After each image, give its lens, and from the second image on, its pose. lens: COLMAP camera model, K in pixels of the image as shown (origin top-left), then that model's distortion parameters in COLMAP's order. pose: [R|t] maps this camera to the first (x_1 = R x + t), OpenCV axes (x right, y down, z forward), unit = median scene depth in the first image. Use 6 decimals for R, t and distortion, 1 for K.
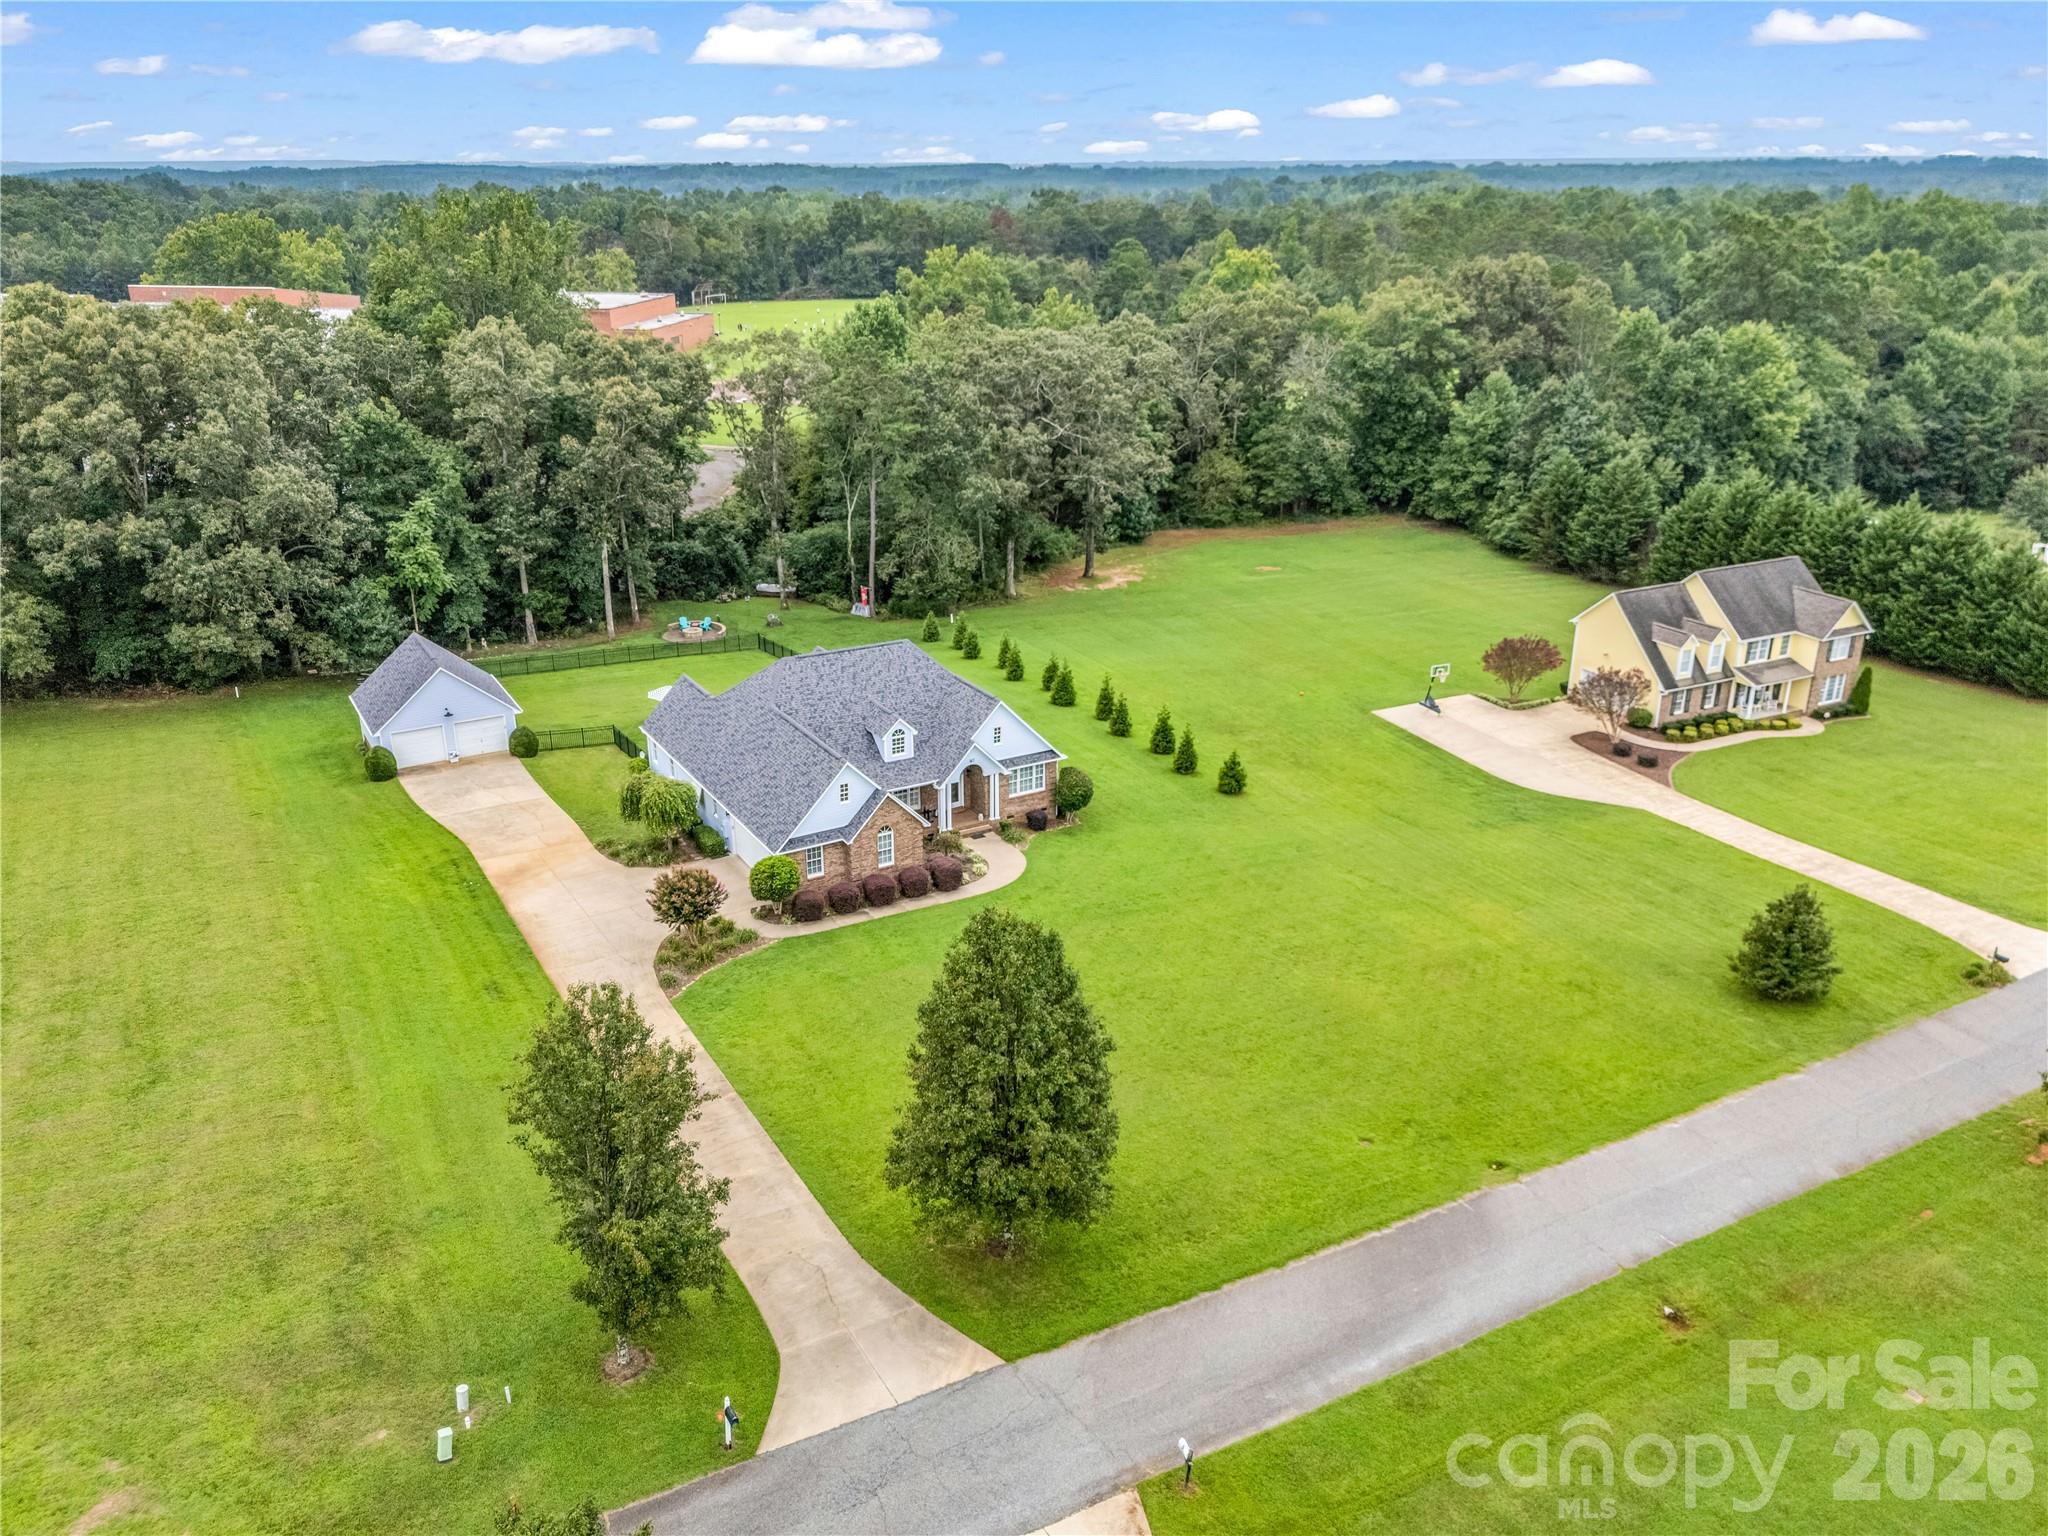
lens RADIAL K [[1548.8, 0, 1024.0], [0, 1548.8, 768.0], [0, 0, 1]] dist [0.085841, -0.098683]
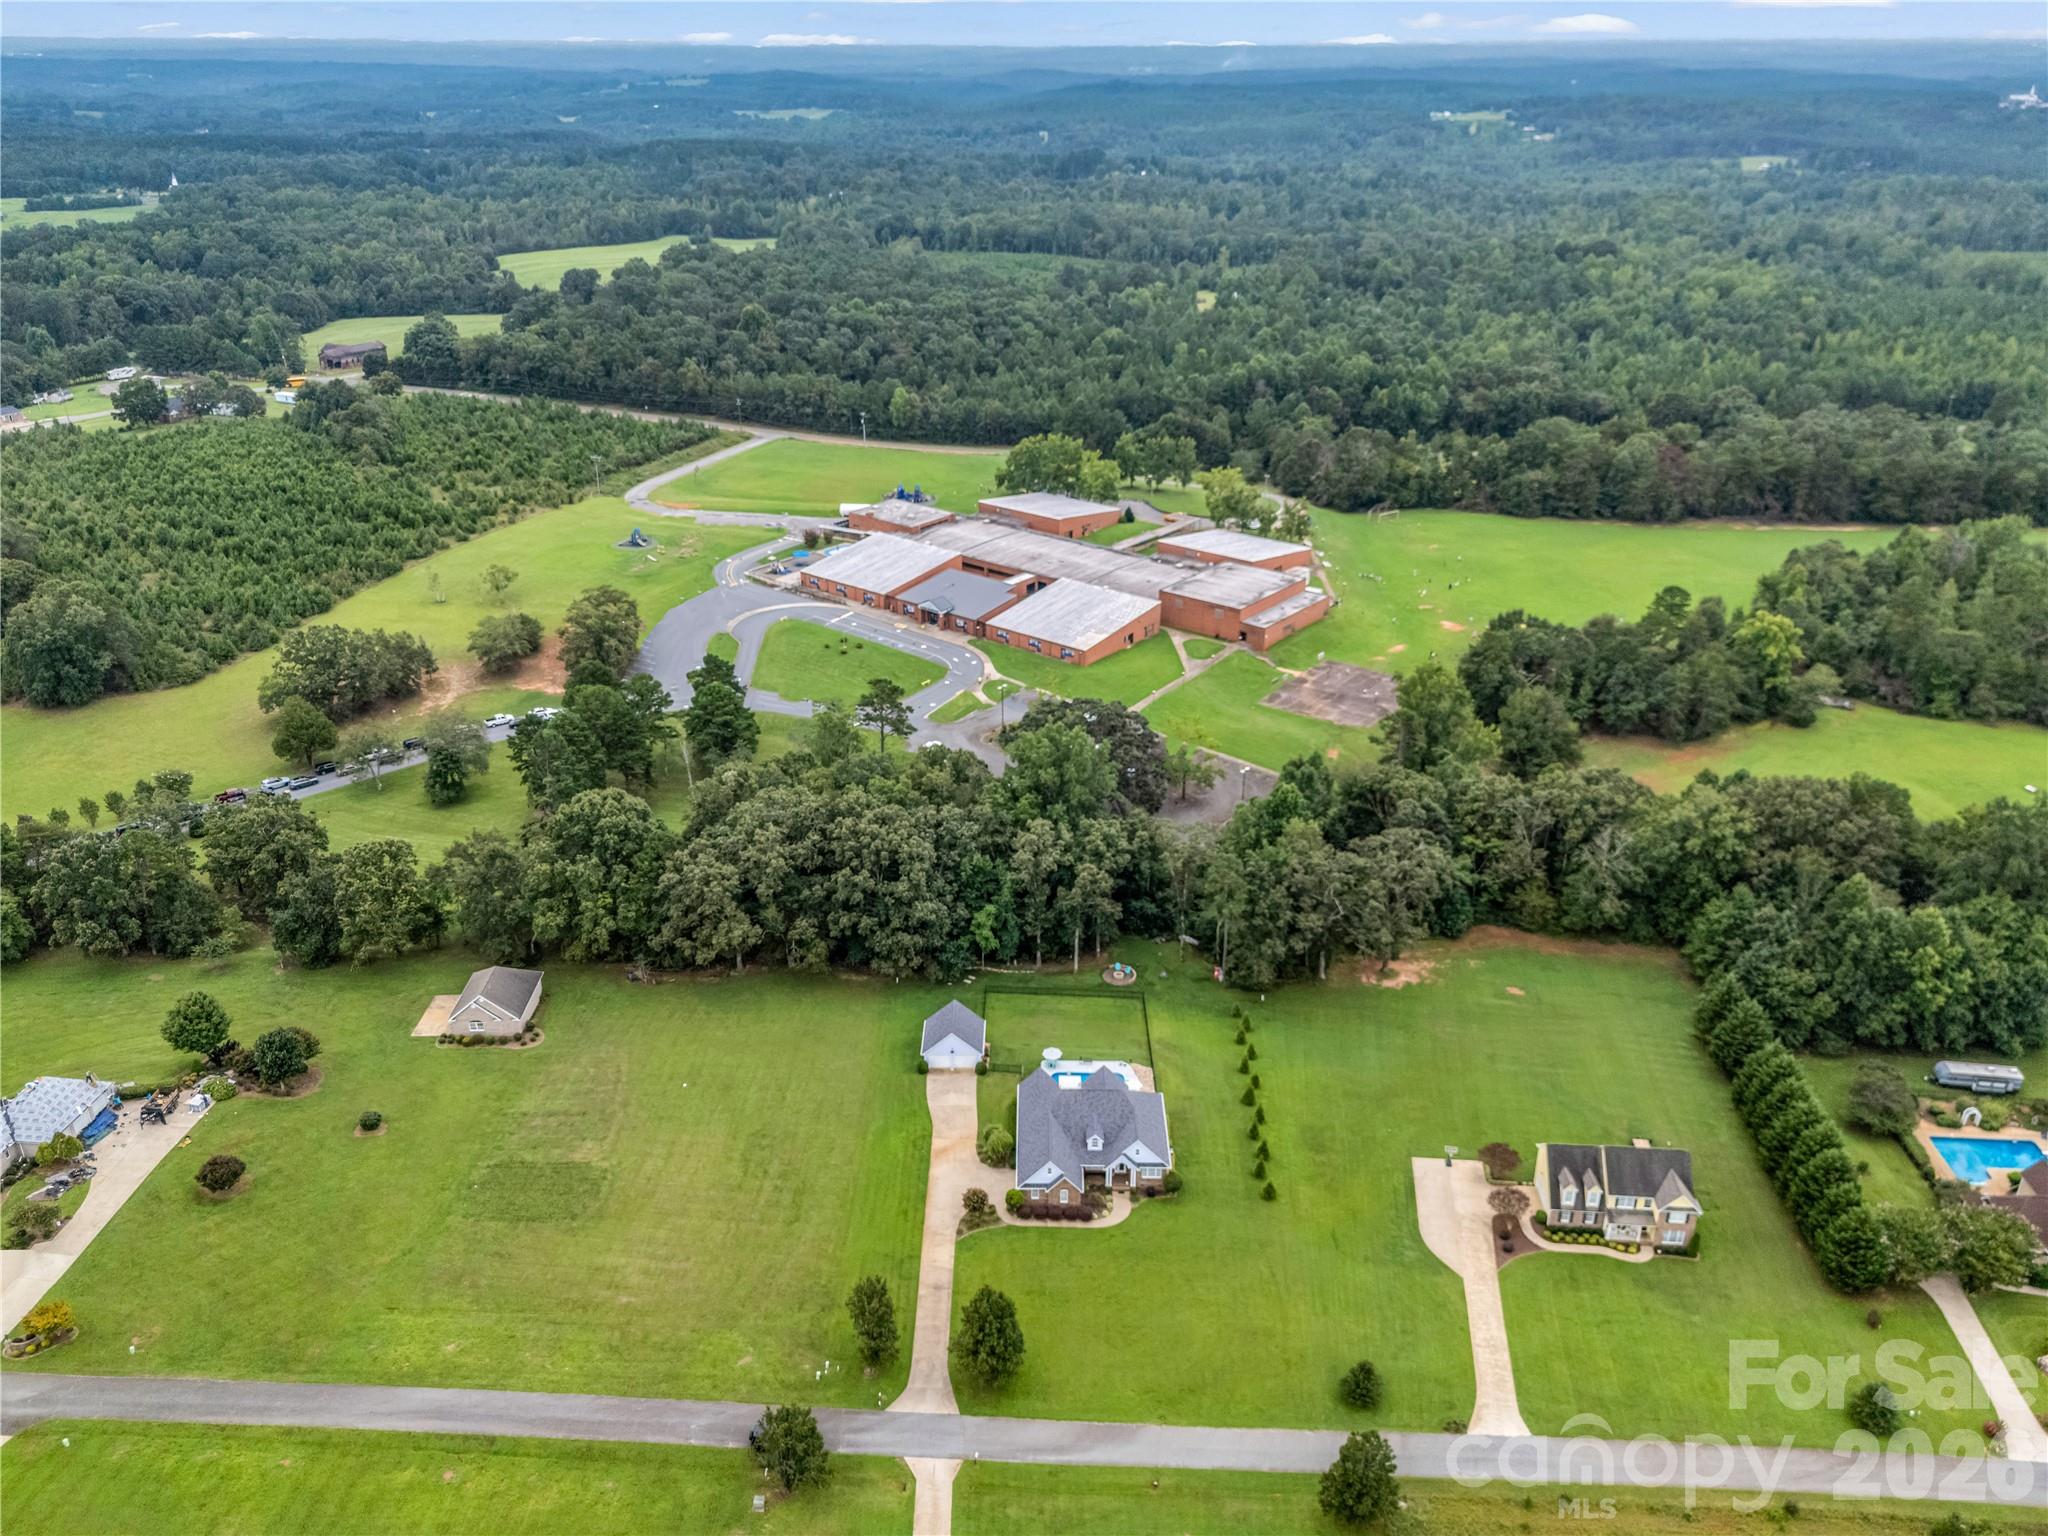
lens RADIAL K [[1604.0, 0, 1020.5], [0, 1604.0, 784.7], [0, 0, 1]] dist [0.076396, -0.118110]
pose [[0.859400, 0.221643, -0.460767, 0.721649], [-0.188232, 0.975018, 0.117932, -0.712680], [0.475395, -0.014619, 0.879651, -1.031837]]
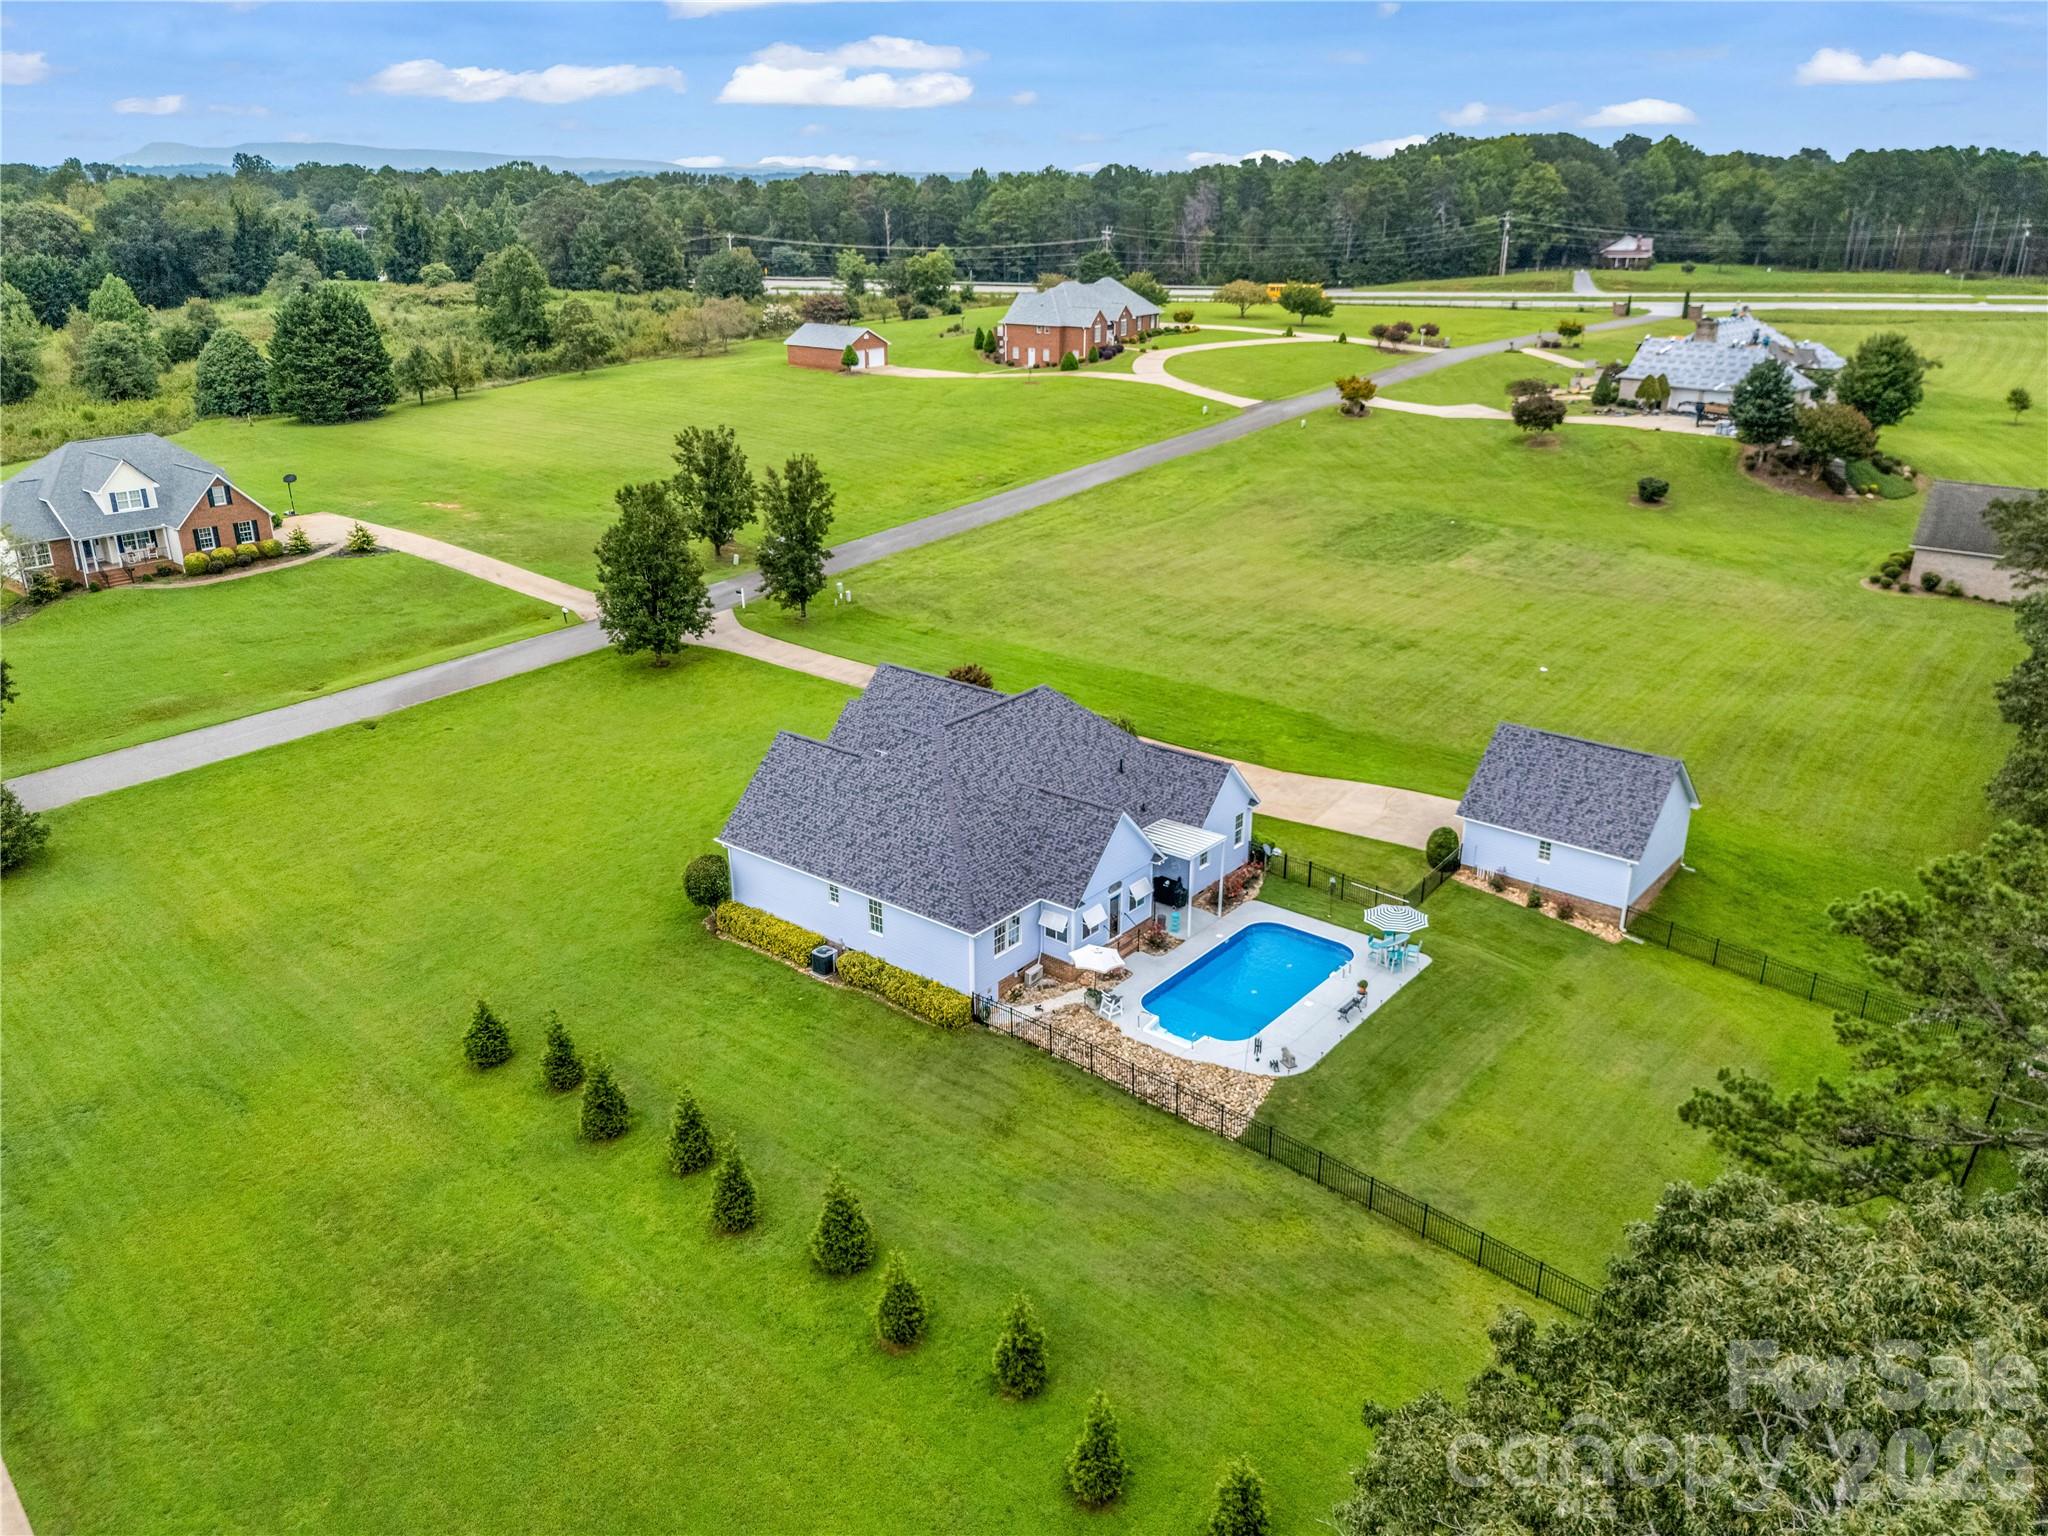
lens RADIAL K [[1555.3, 0, 1019.5], [0, 1555.3, 766.3], [0, 0, 1]] dist [0.084076, -0.095931]
pose [[-0.937099, 0.126687, -0.325264, 0.125036], [-0.122800, 0.752601, 0.646925, -0.528975], [0.326751, 0.646175, -0.689704, 1.461189]]
